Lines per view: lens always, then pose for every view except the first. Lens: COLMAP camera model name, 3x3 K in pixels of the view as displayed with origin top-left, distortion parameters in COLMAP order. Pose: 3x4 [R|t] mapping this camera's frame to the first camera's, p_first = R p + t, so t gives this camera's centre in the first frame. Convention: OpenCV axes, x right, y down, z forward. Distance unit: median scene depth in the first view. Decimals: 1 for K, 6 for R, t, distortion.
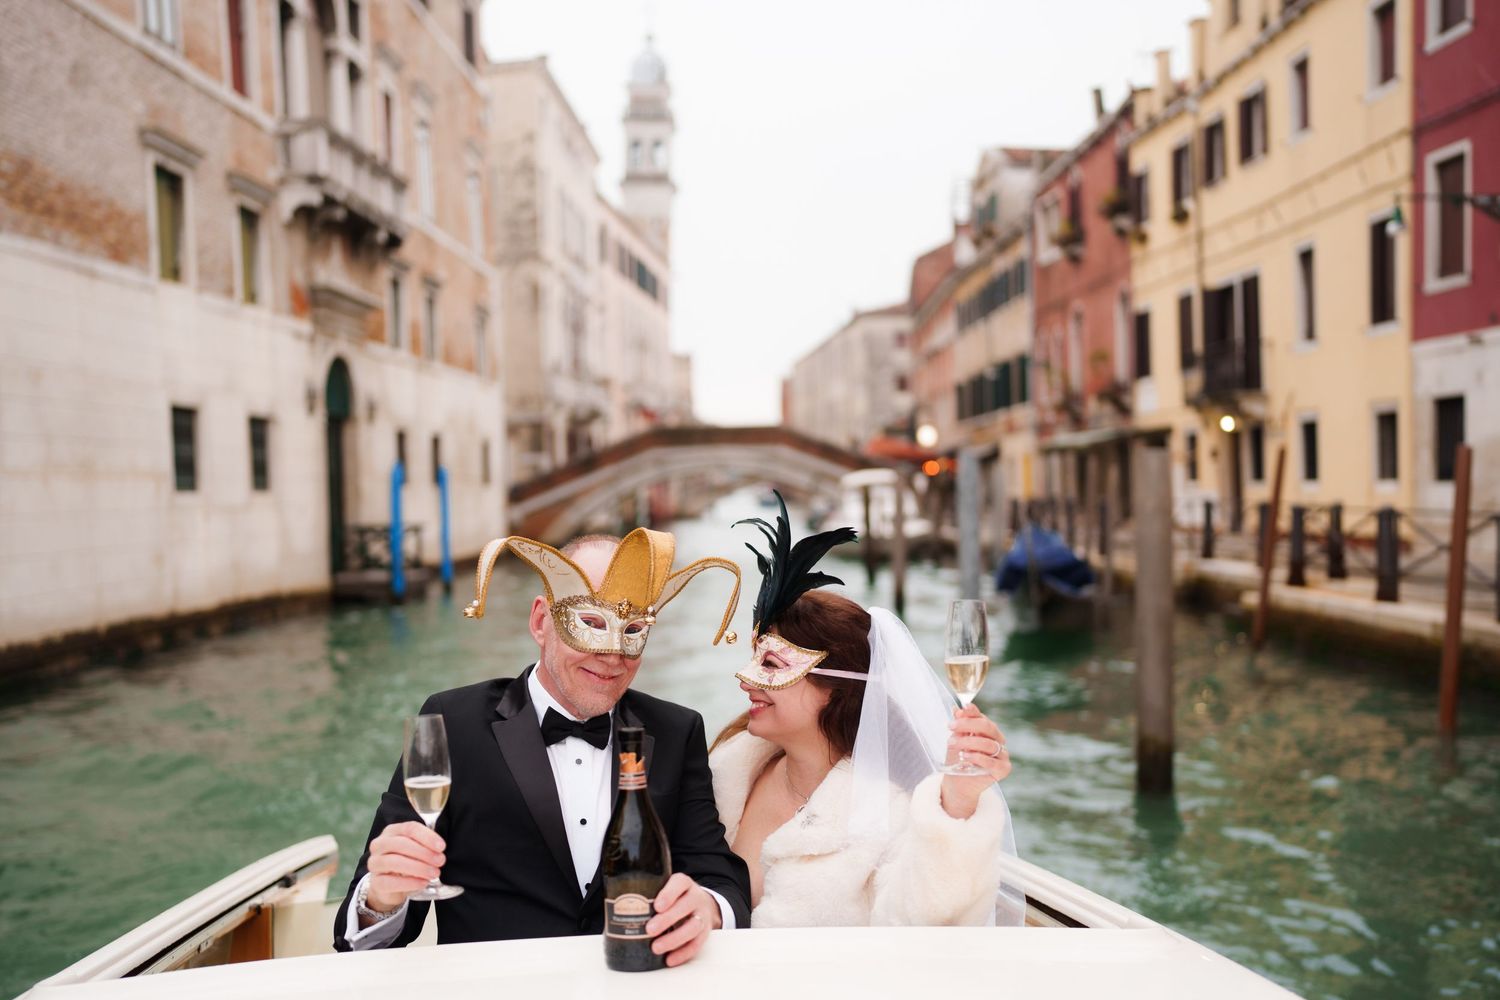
lens RADIAL K [[1560.6, 0, 713.8], [0, 1560.6, 532.2], [0, 0, 1]] dist [-0.025959, 0.188388]
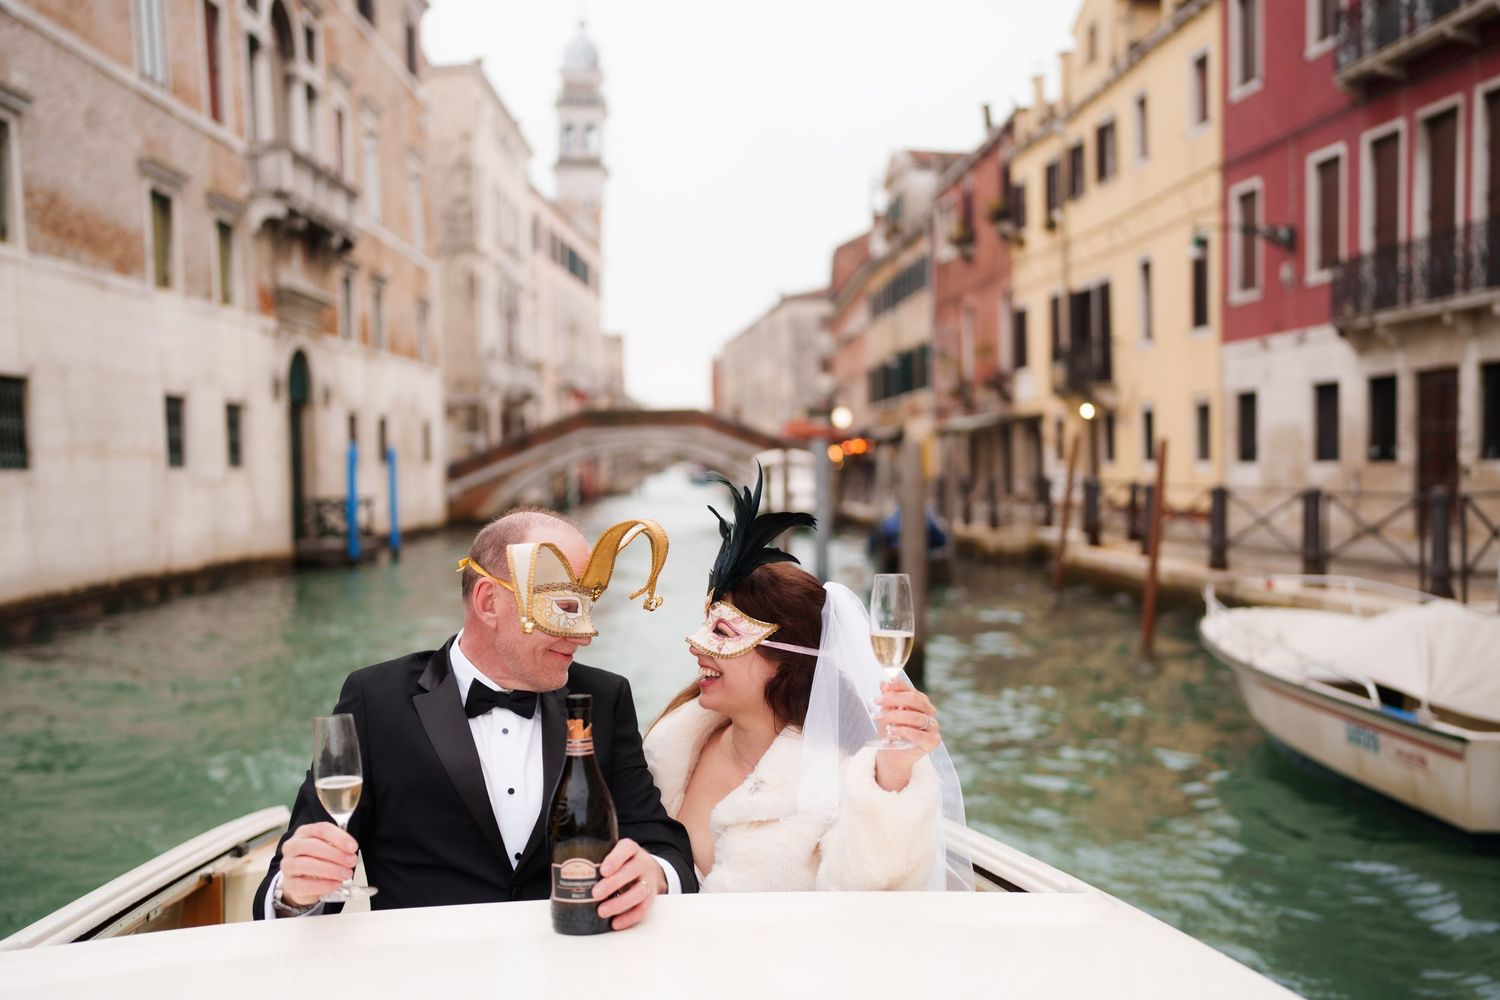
lens RADIAL K [[1560.6, 0, 713.8], [0, 1560.6, 532.2], [0, 0, 1]] dist [-0.025959, 0.188388]
pose [[0.999111, 0.001324, 0.042137, 0.009393], [-0.001915, 0.999901, 0.013973, 0.002950], [-0.042114, -0.014041, 0.999014, -0.110884]]
